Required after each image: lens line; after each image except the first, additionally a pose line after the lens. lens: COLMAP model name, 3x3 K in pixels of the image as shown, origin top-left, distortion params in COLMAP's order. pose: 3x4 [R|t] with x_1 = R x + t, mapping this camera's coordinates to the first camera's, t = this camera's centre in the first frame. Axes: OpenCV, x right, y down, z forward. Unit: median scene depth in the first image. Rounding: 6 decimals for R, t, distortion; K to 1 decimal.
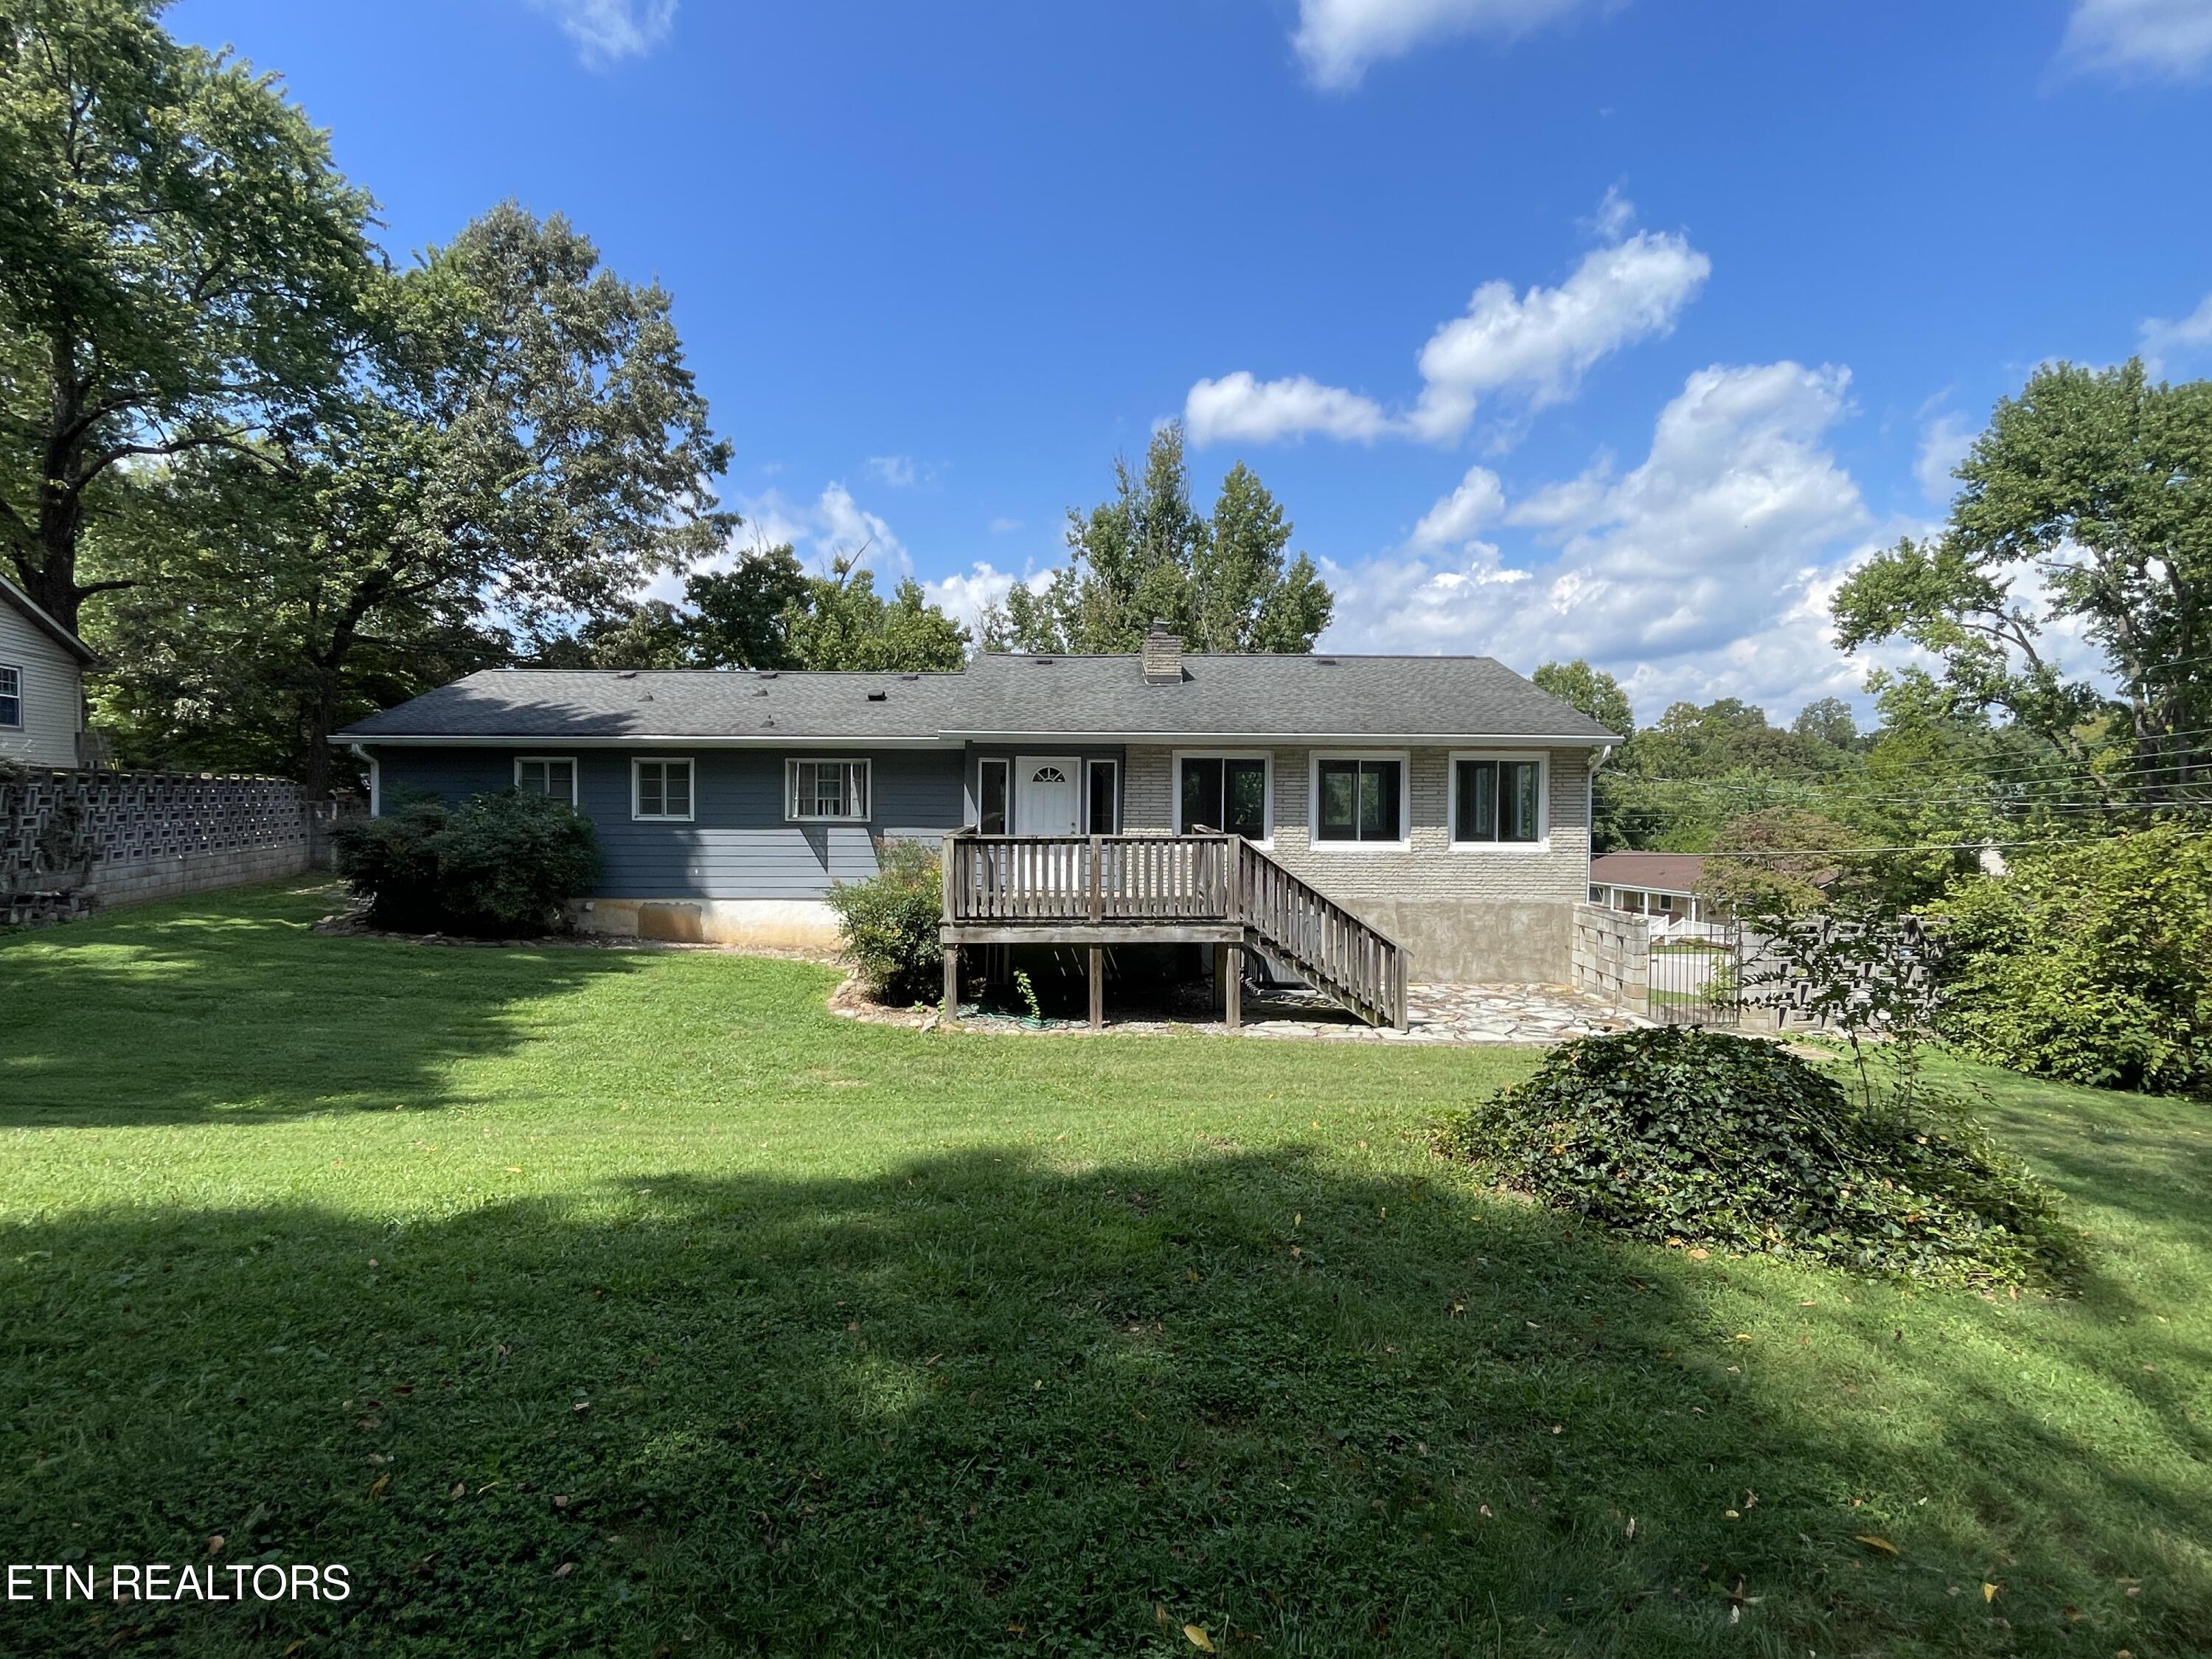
lens RADIAL K [[1136.5, 0, 1107.5], [0, 1136.5, 797.9], [0, 0, 1]] dist [-0.003077, -0.000130]
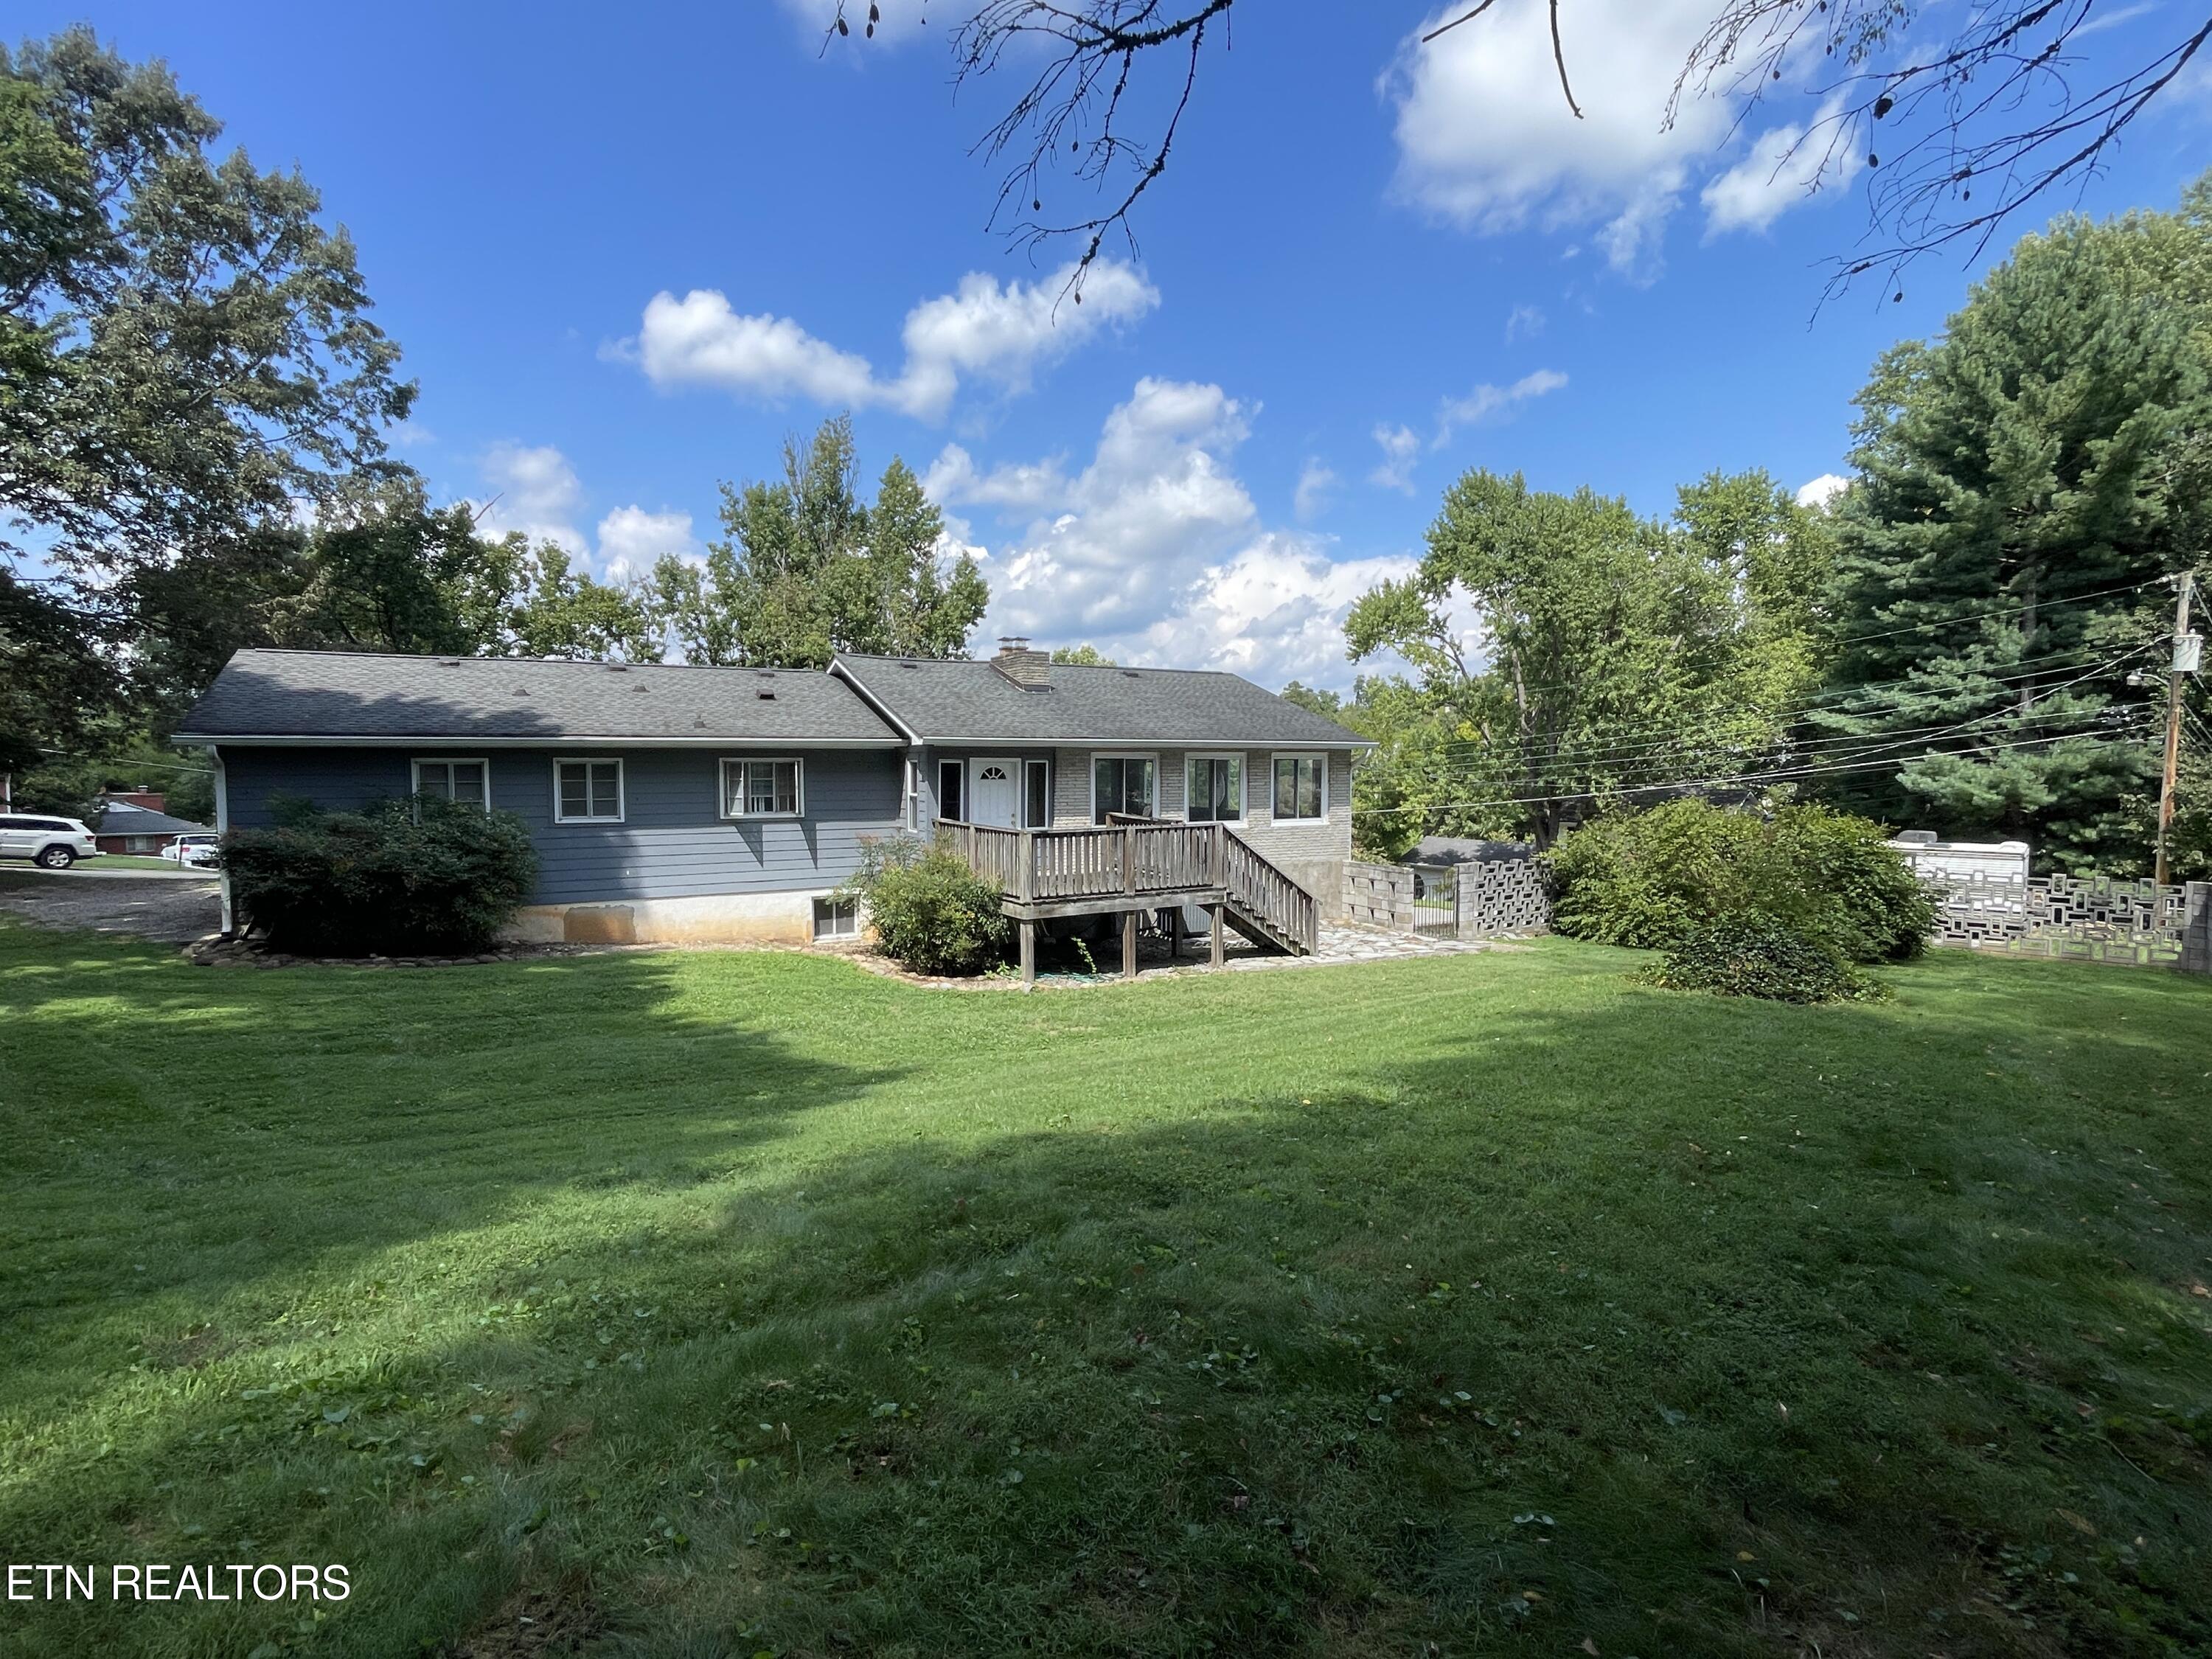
lens RADIAL K [[1193.8, 0, 1106.3], [0, 1193.8, 771.5], [0, 0, 1]] dist [0.002503, 0.001332]
pose [[0.864545, -0.011986, 0.502412, -0.523079], [0.005476, 0.999881, 0.014431, -0.036195], [-0.502526, -0.009725, 0.864508, -0.111049]]
